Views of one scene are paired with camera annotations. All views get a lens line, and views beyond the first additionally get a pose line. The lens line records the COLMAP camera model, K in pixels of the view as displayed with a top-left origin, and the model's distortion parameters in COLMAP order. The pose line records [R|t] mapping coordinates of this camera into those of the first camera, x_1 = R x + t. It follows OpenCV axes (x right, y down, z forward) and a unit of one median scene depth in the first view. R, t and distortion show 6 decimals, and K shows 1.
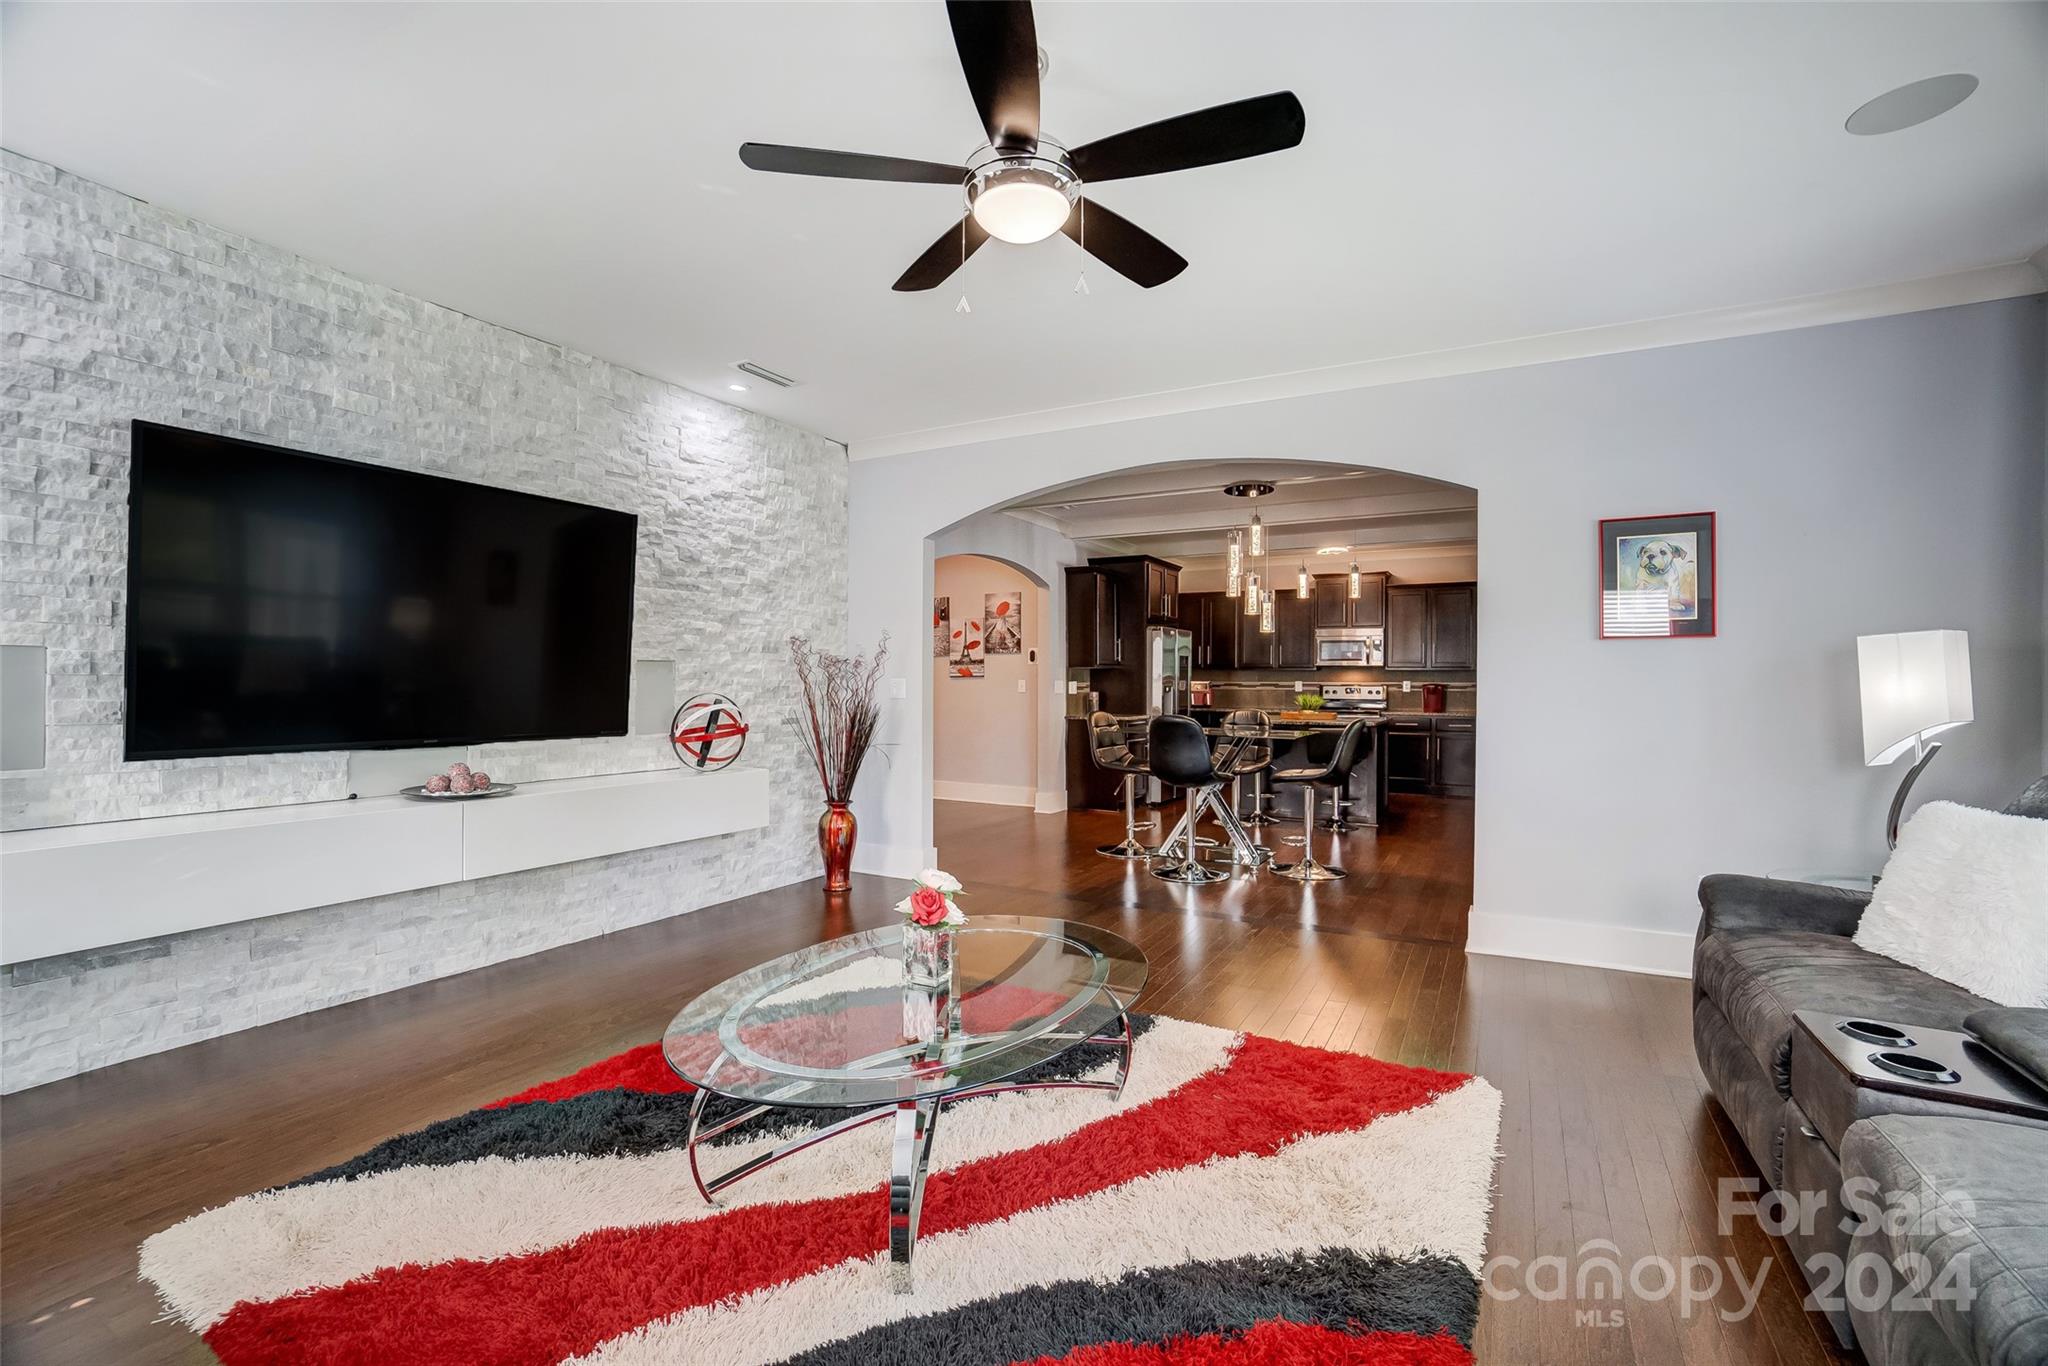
lens RADIAL K [[908.4, 0, 1009.8], [0, 908.4, 683.7], [0, 0, 1]] dist [-0.068034, 0.024210]
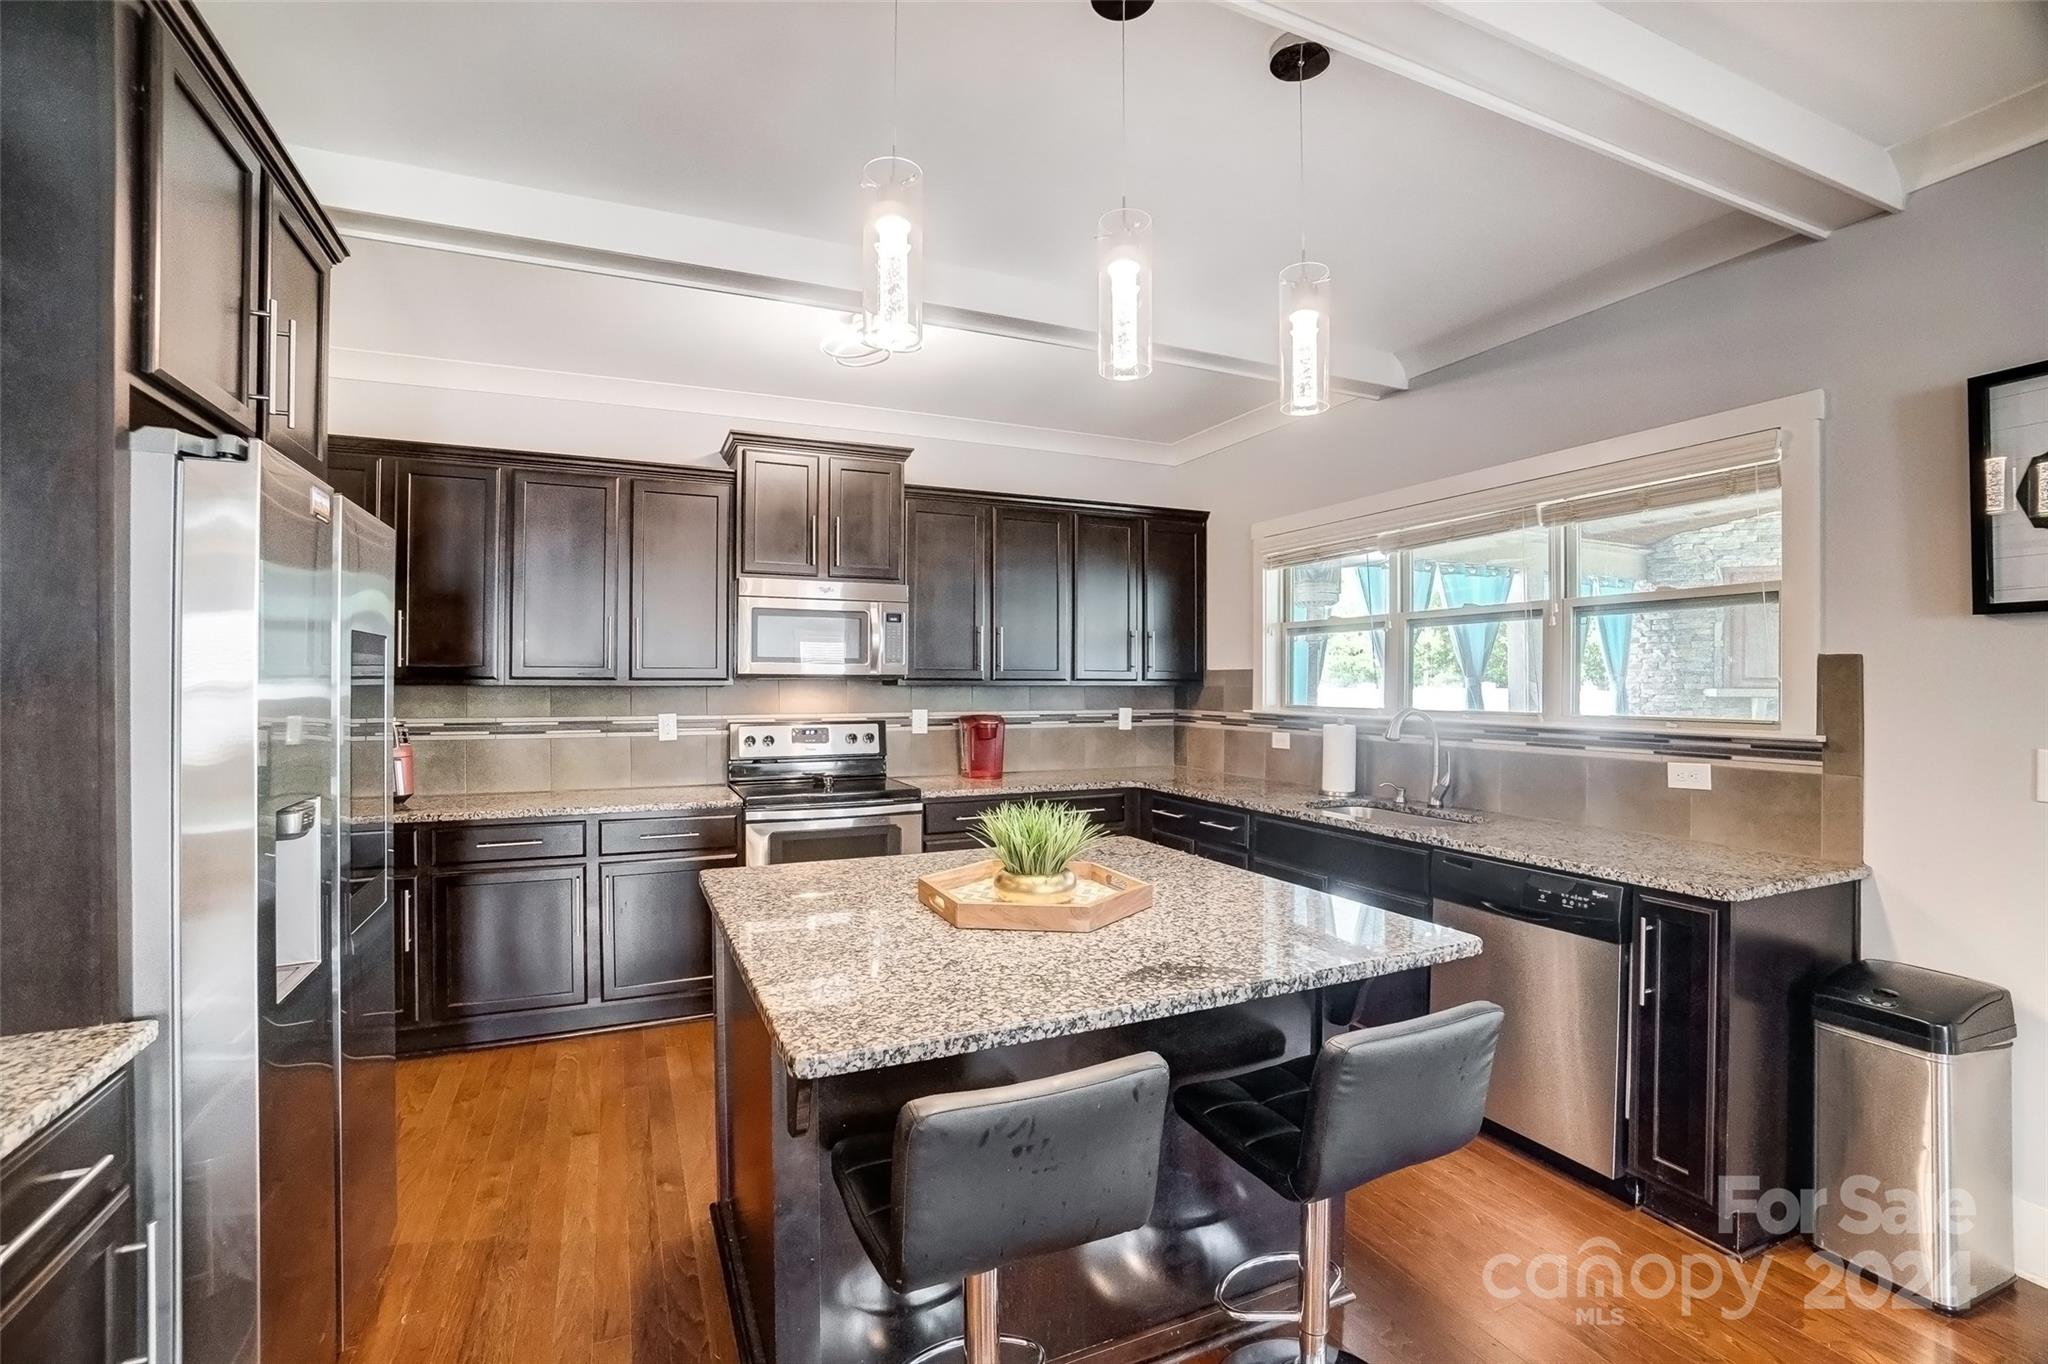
lens RADIAL K [[903.7, 0, 1017.8], [0, 903.7, 683.4], [0, 0, 1]] dist [-0.065927, 0.024543]
pose [[0.594436, -0.005802, 0.804122, 0.229465], [0.003646, 0.999983, 0.004520, -0.037217], [-0.804134, 0.000245, 0.594447, 1.460647]]
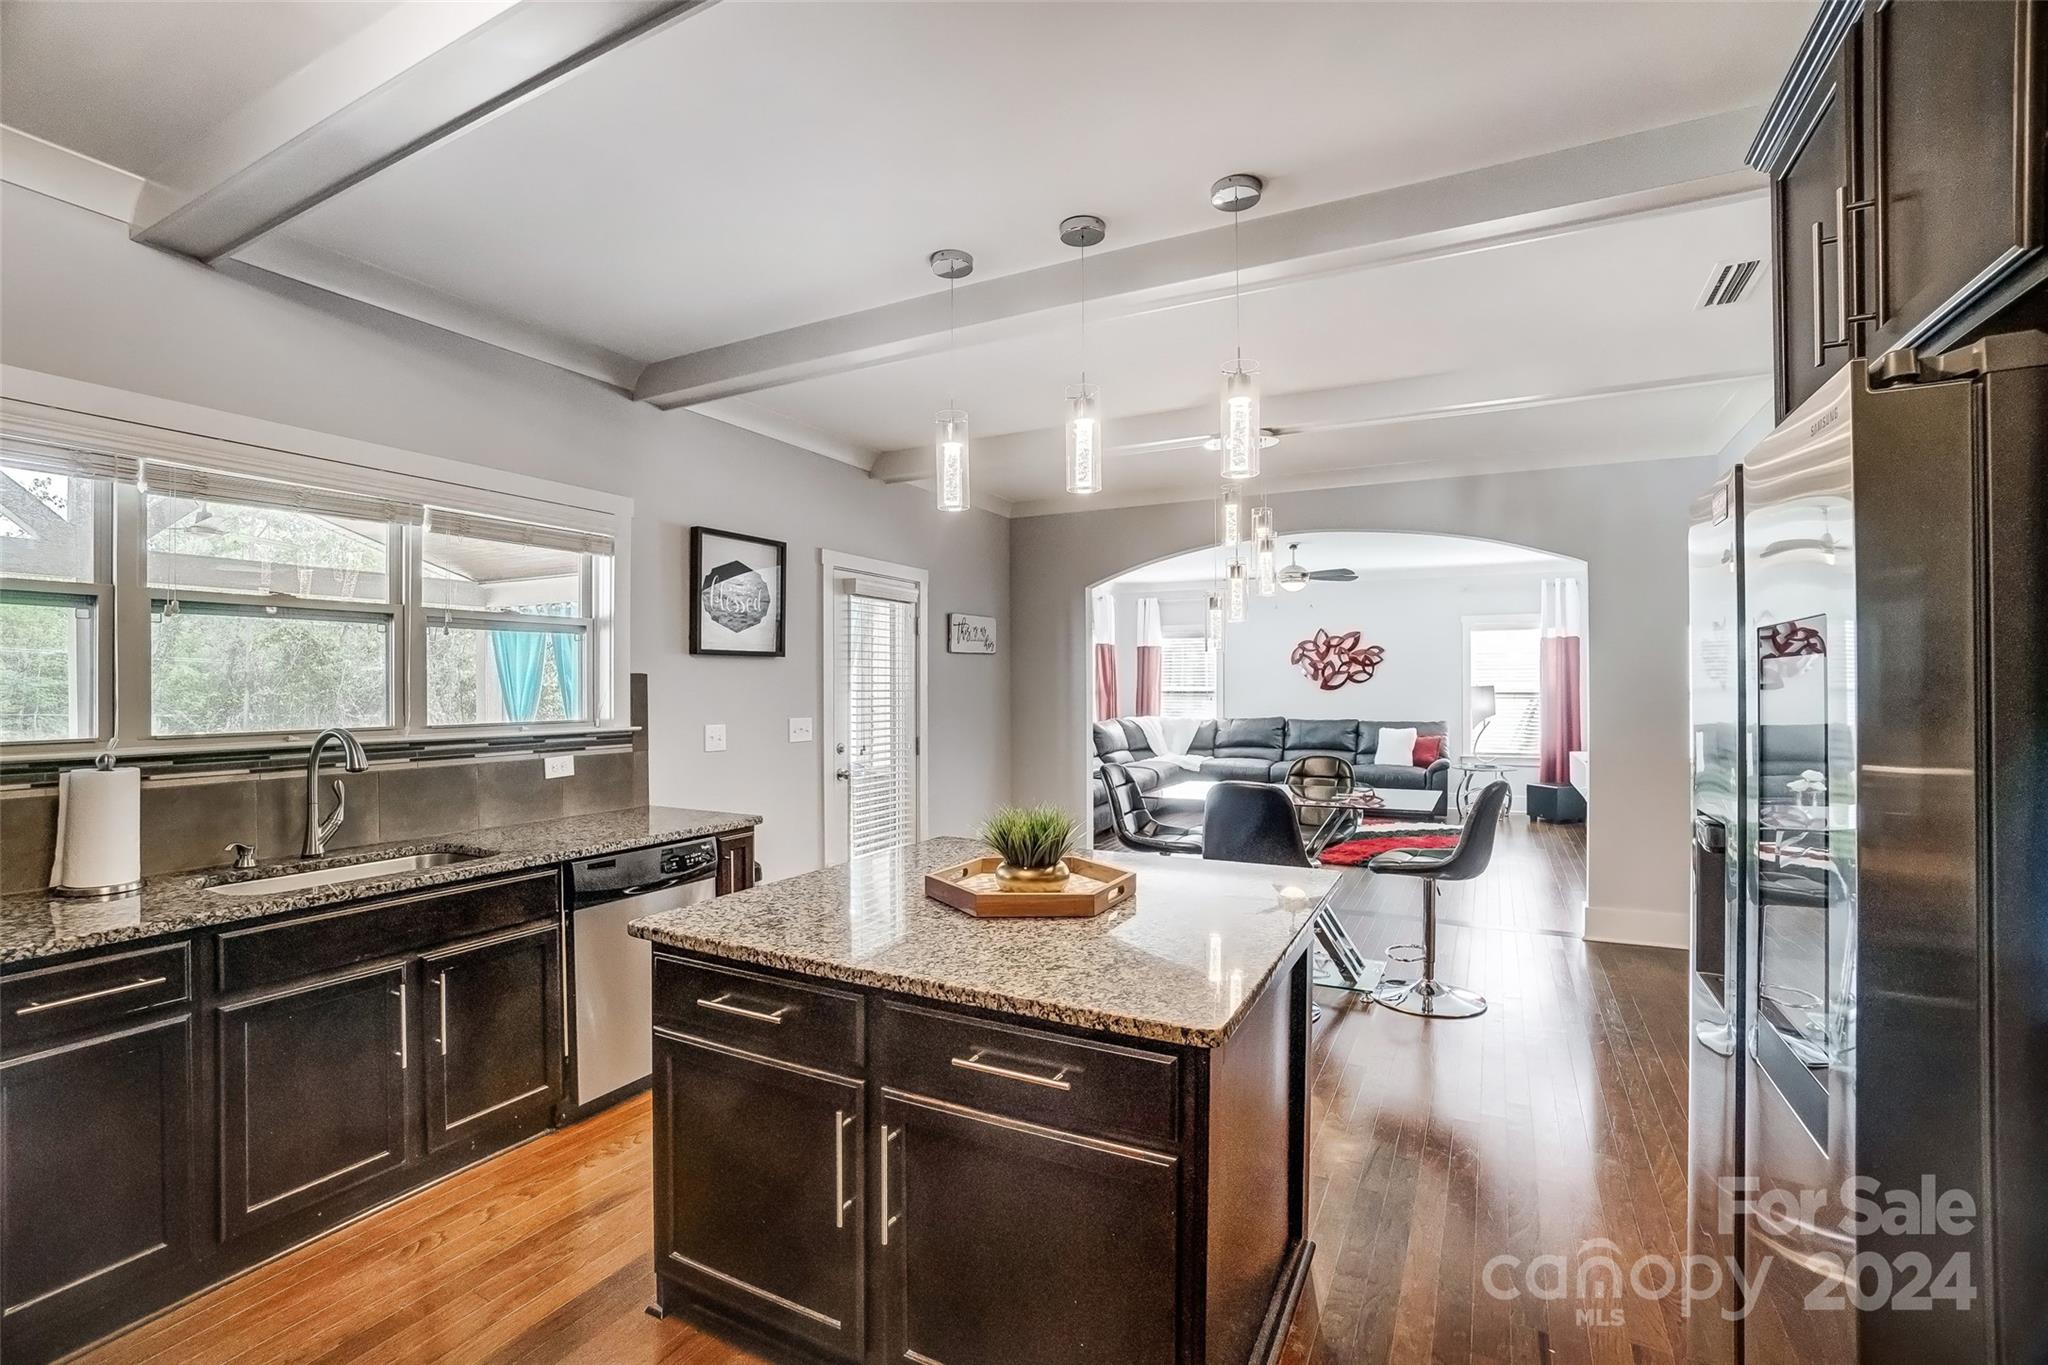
lens RADIAL K [[903.7, 0, 1017.8], [0, 903.7, 683.9], [0, 0, 1]] dist [-0.065927, 0.024543]
pose [[-0.999636, -0.004172, -0.026644, 0.583569], [-0.004175, 0.999991, 0.000049, -0.041597], [0.026644, 0.000160, -0.999645, 2.157934]]
